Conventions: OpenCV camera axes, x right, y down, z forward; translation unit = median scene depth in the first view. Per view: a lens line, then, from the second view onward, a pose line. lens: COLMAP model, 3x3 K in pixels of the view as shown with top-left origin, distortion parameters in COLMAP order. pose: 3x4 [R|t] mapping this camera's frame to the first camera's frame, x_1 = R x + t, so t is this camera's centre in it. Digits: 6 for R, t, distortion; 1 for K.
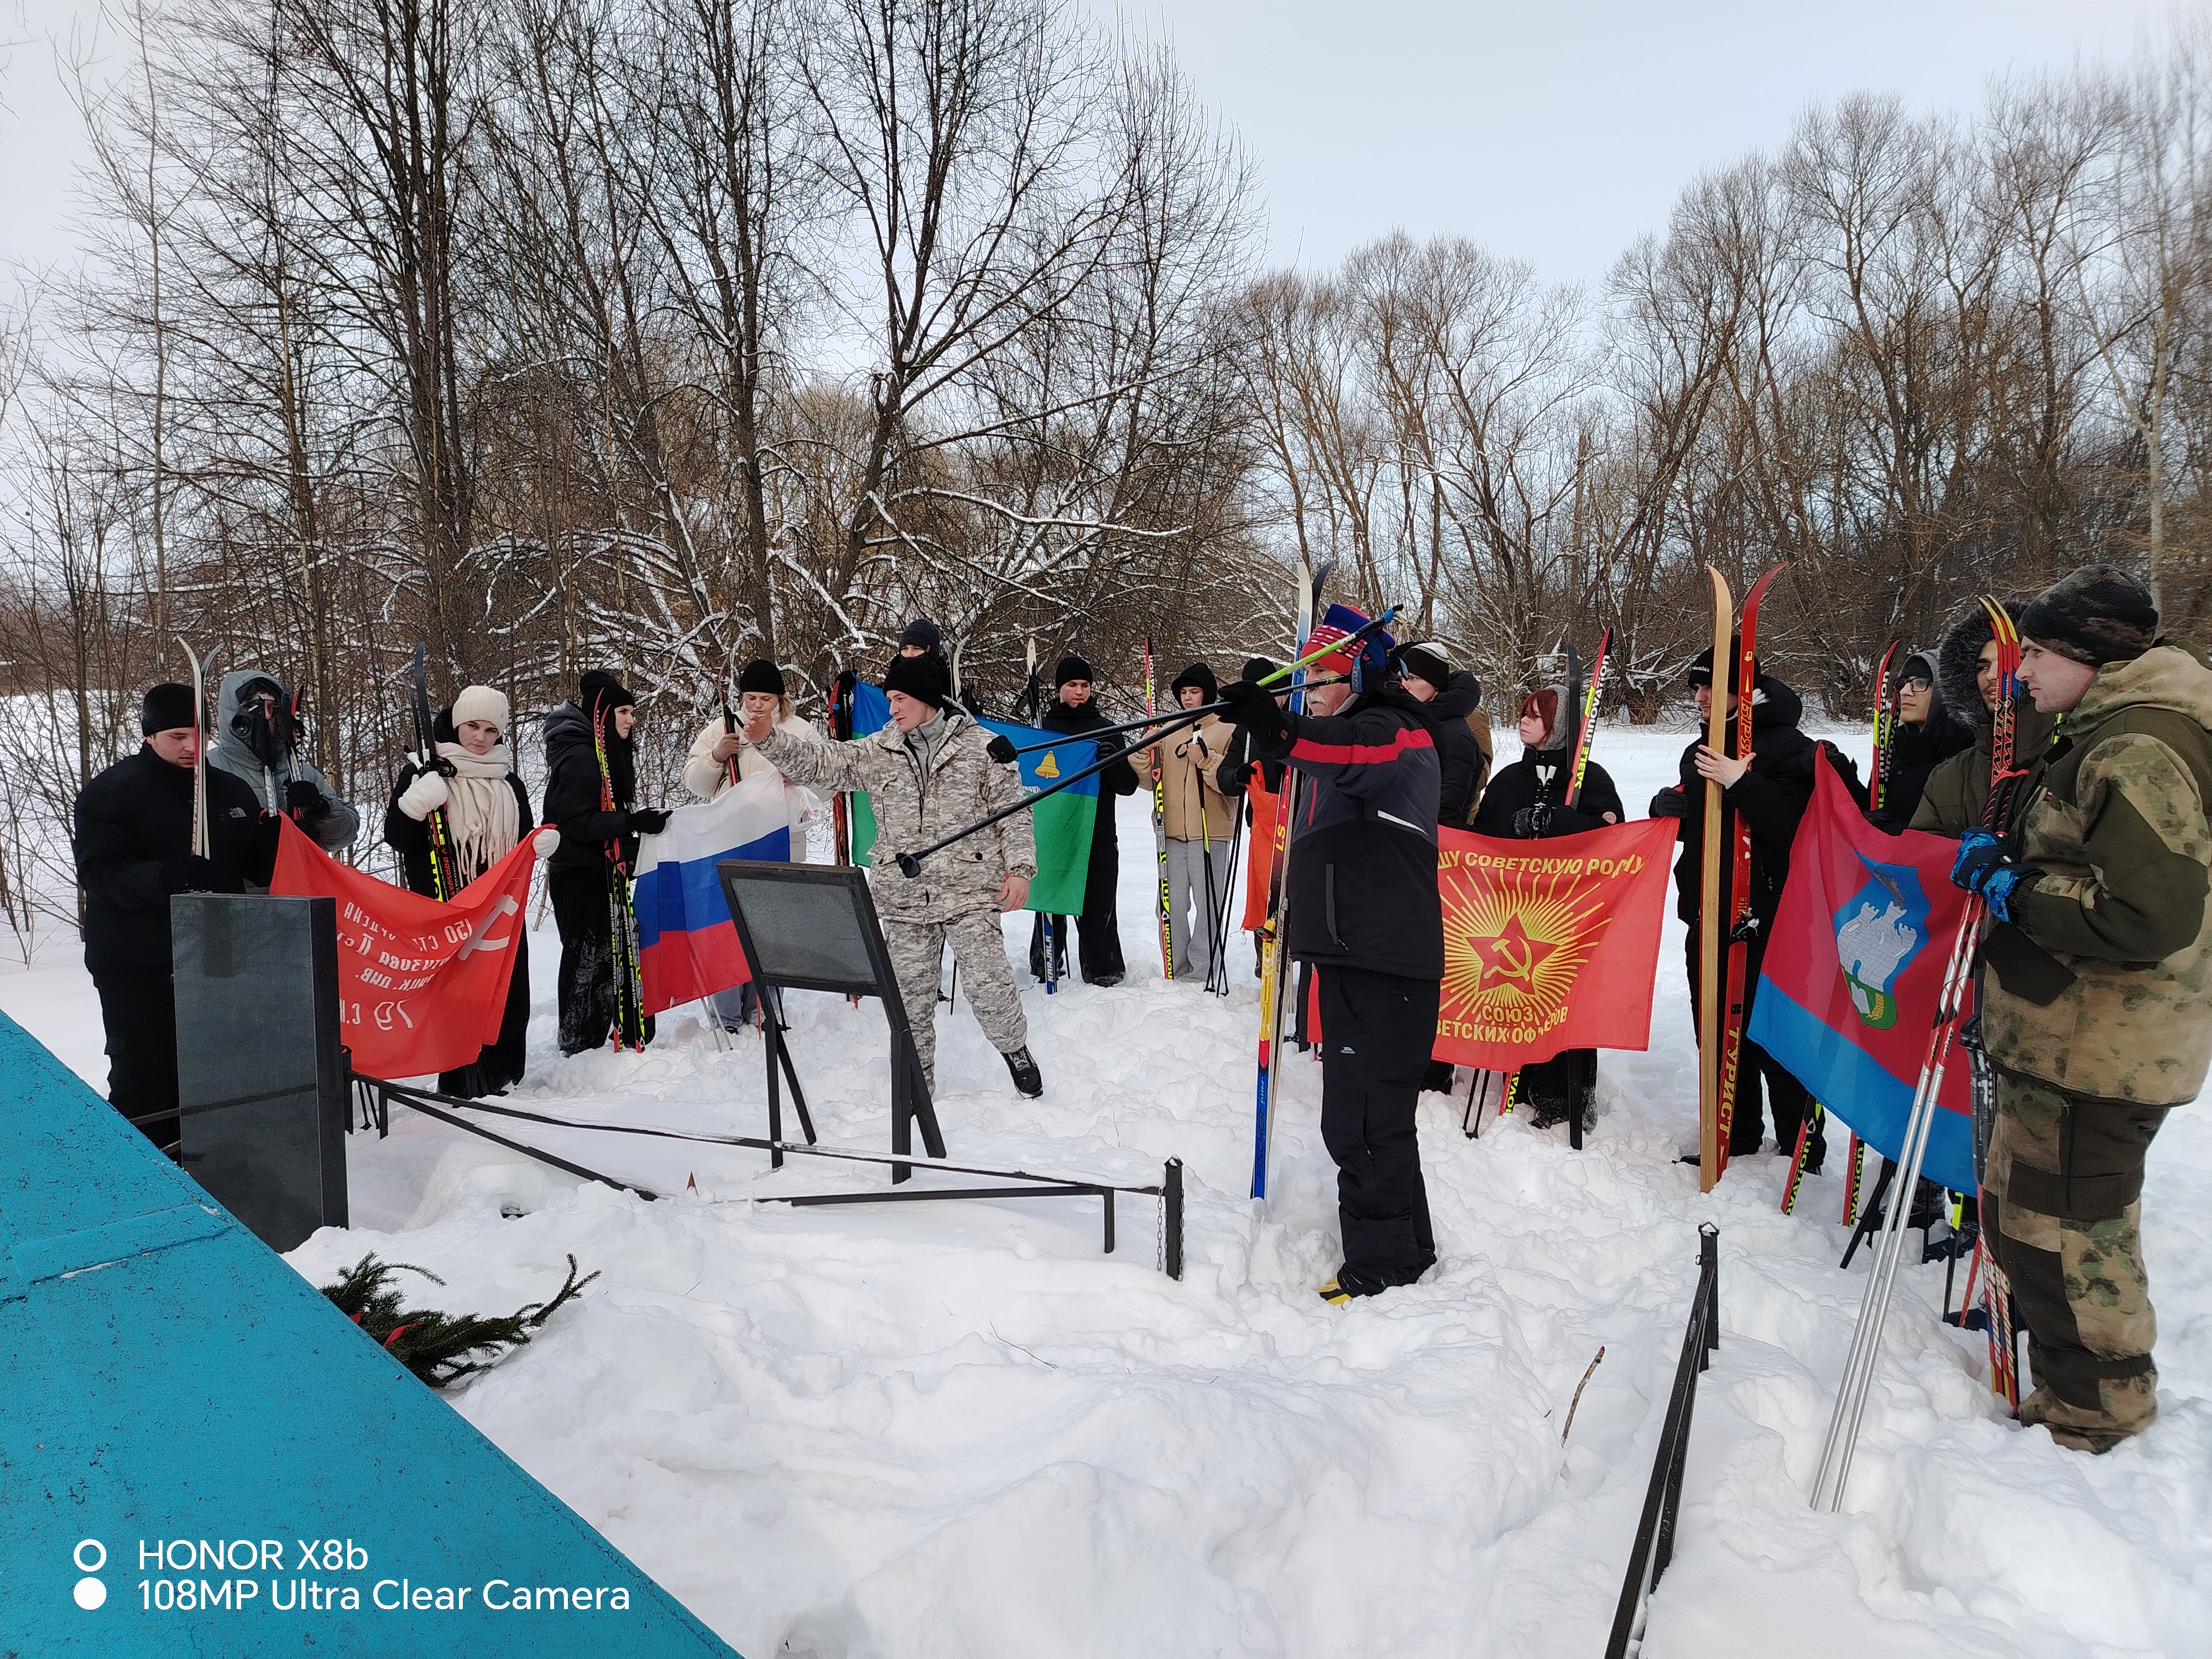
lens RADIAL K [[1529.0, 0, 1111.8], [0, 1529.0, 835.9], [0, 0, 1]] dist [0.058114, -0.062049]
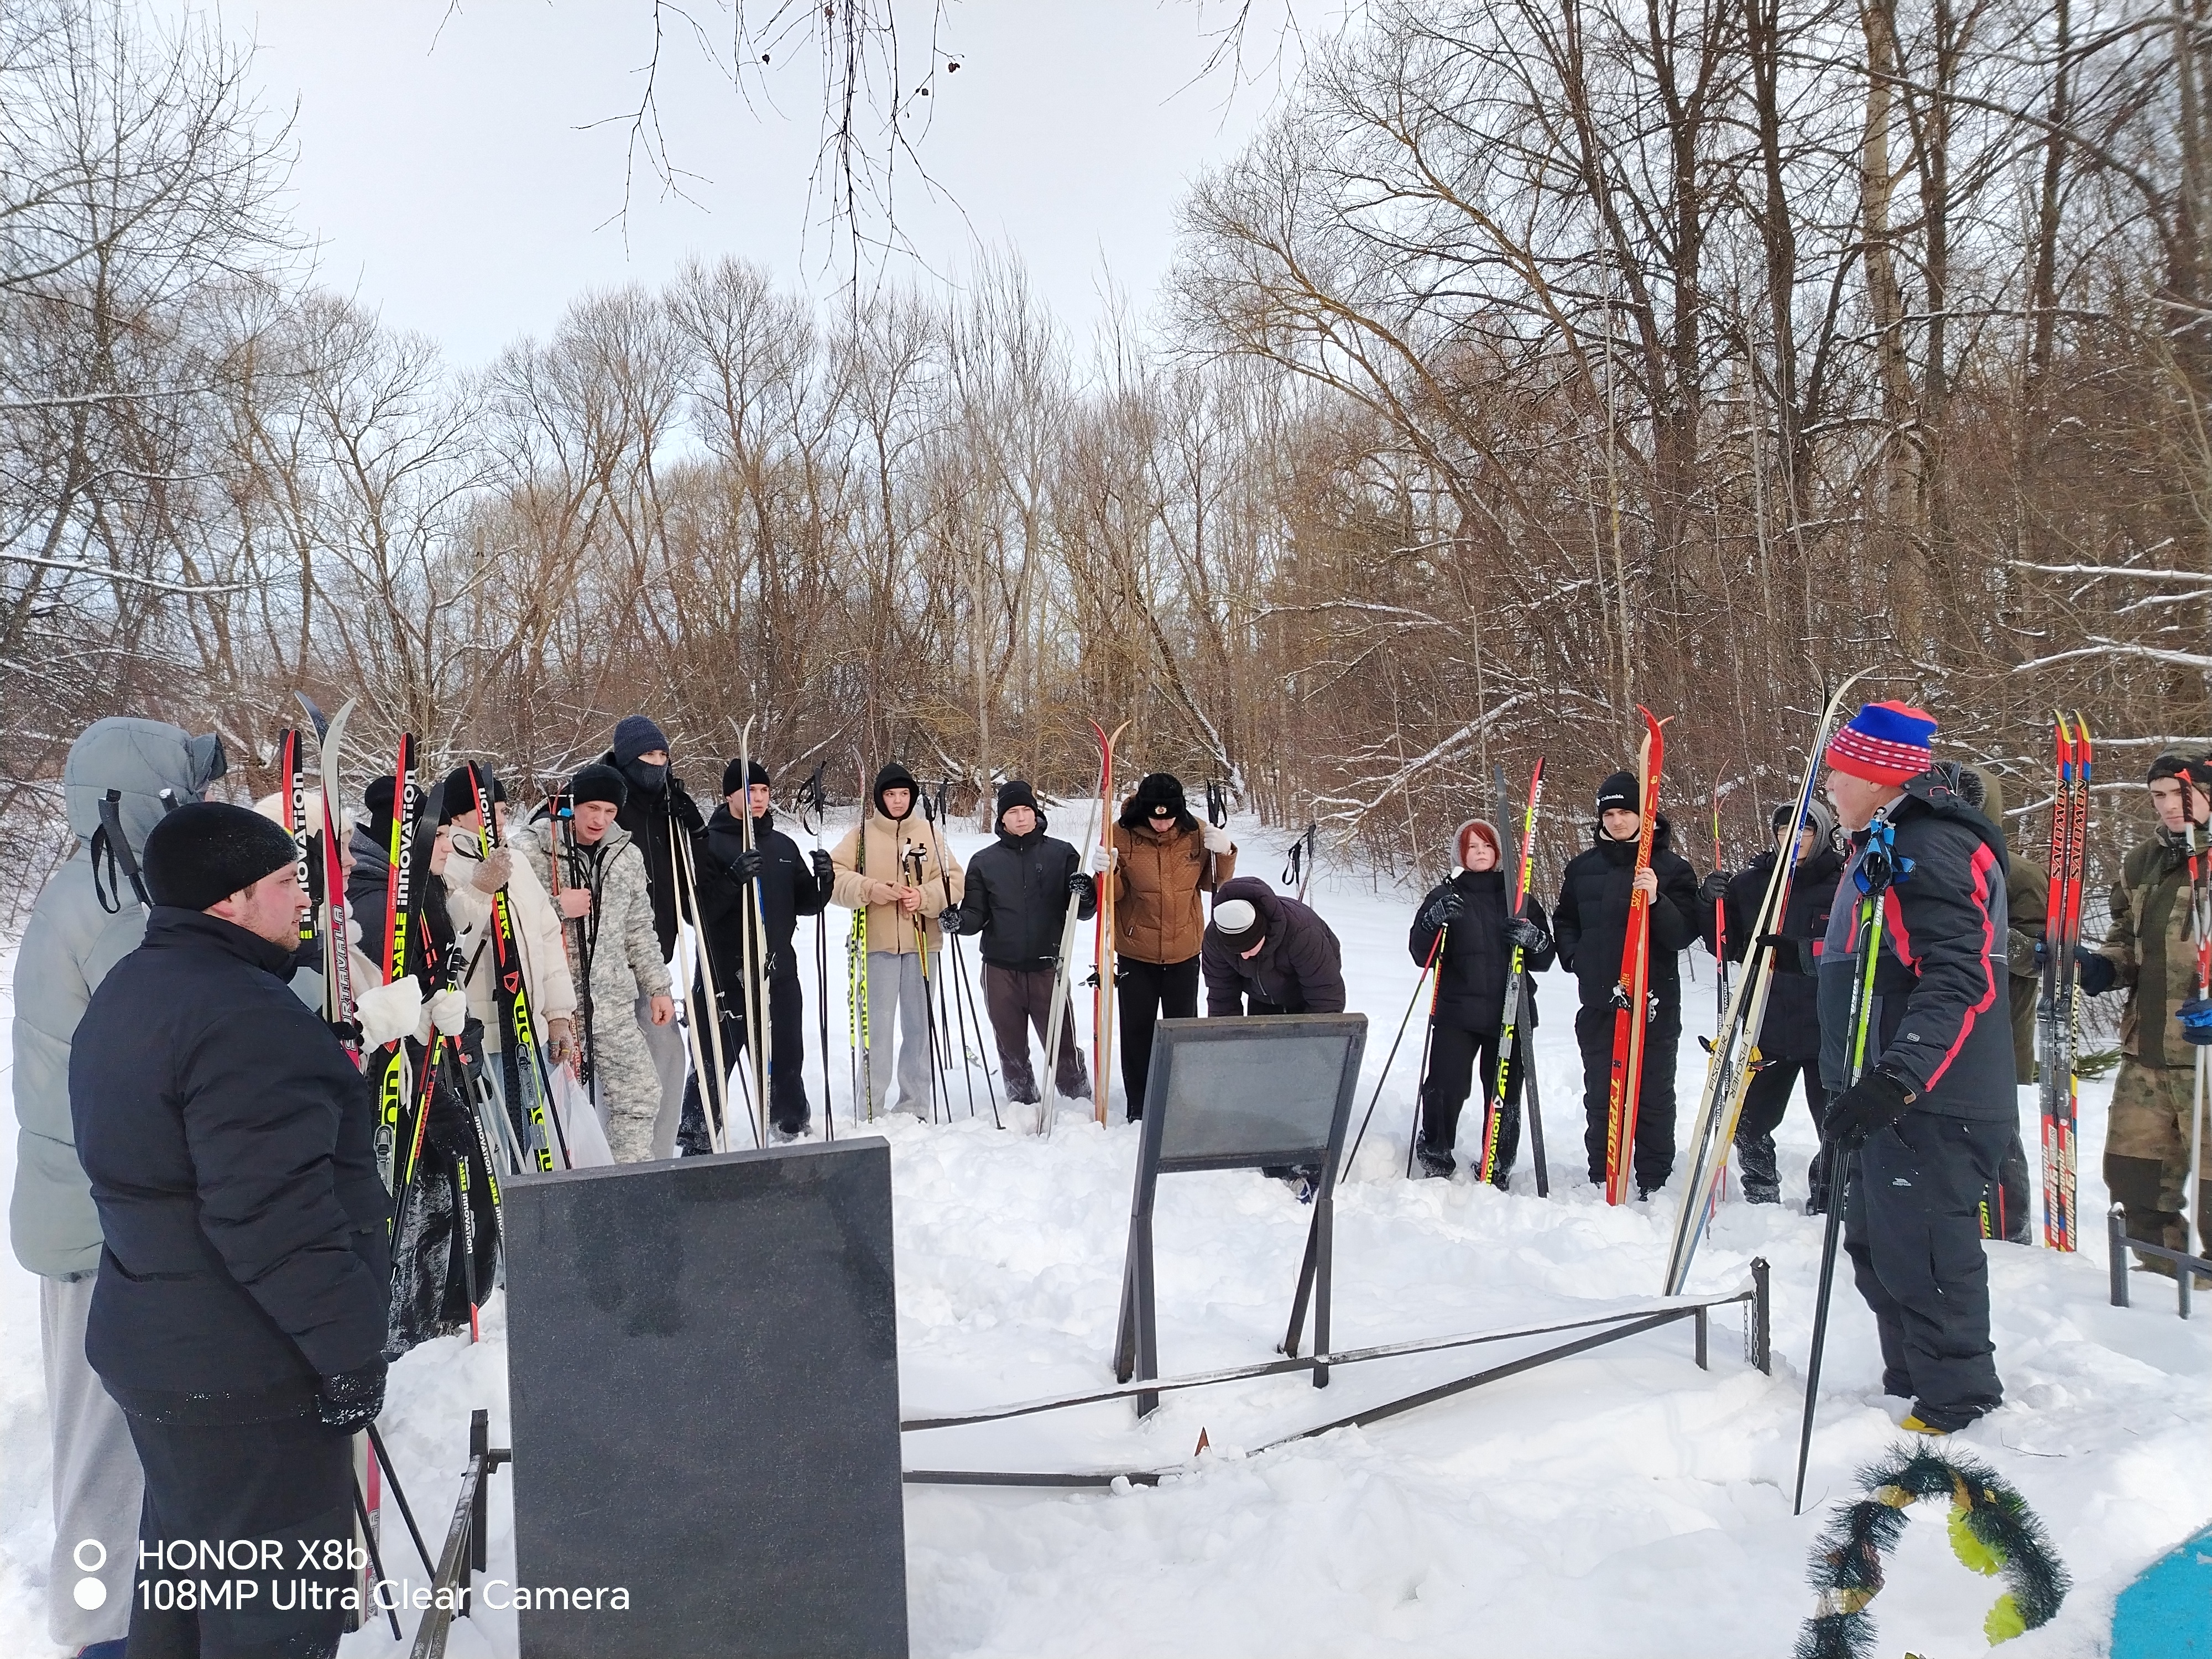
lens RADIAL K [[1529.0, 0, 1111.8], [0, 1529.0, 835.9], [0, 0, 1]] dist [0.058114, -0.062049]
pose [[0.698369, -0.017269, 0.715529, -0.222307], [0.061788, 0.997431, -0.036234, -0.015262], [-0.713065, 0.069516, 0.697643, 0.117844]]
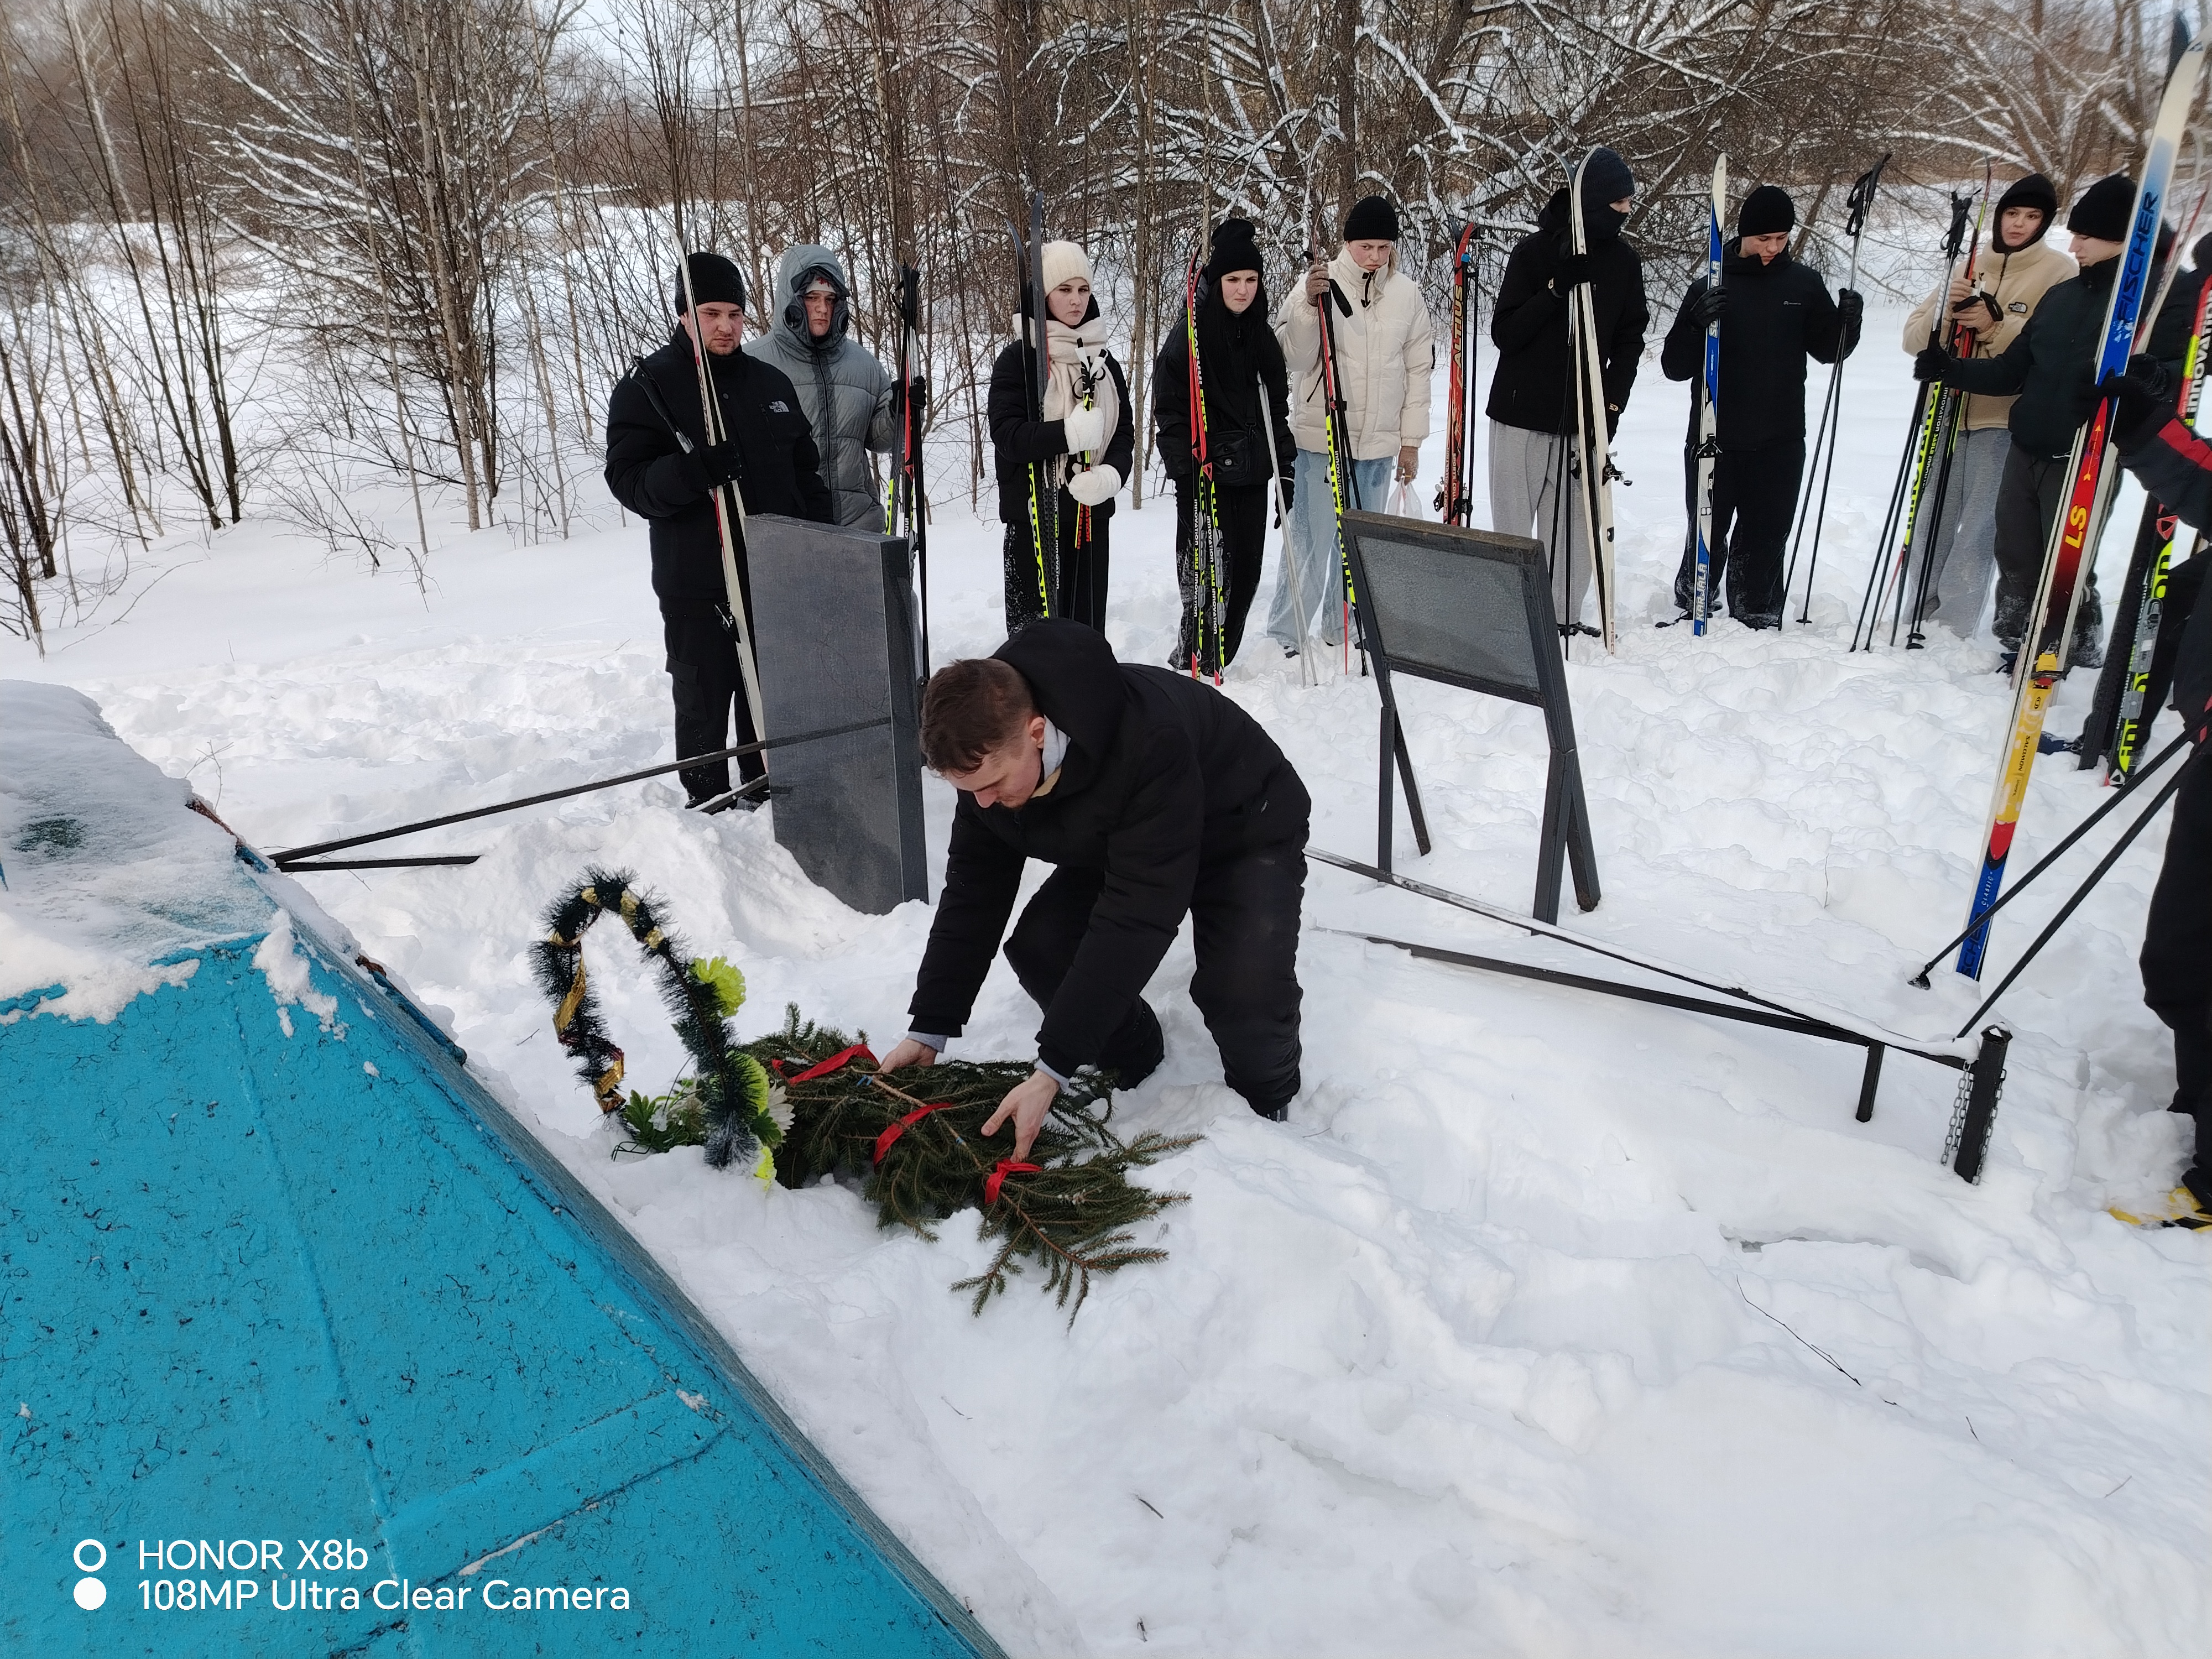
lens RADIAL K [[1529.0, 0, 1111.8], [0, 1529.0, 835.9], [0, 0, 1]] dist [0.058114, -0.062049]
pose [[0.940043, 0.120083, -0.319218, -0.025827], [-0.019220, 0.953131, 0.301948, -0.015412], [0.340515, -0.277709, 0.898291, 0.056708]]
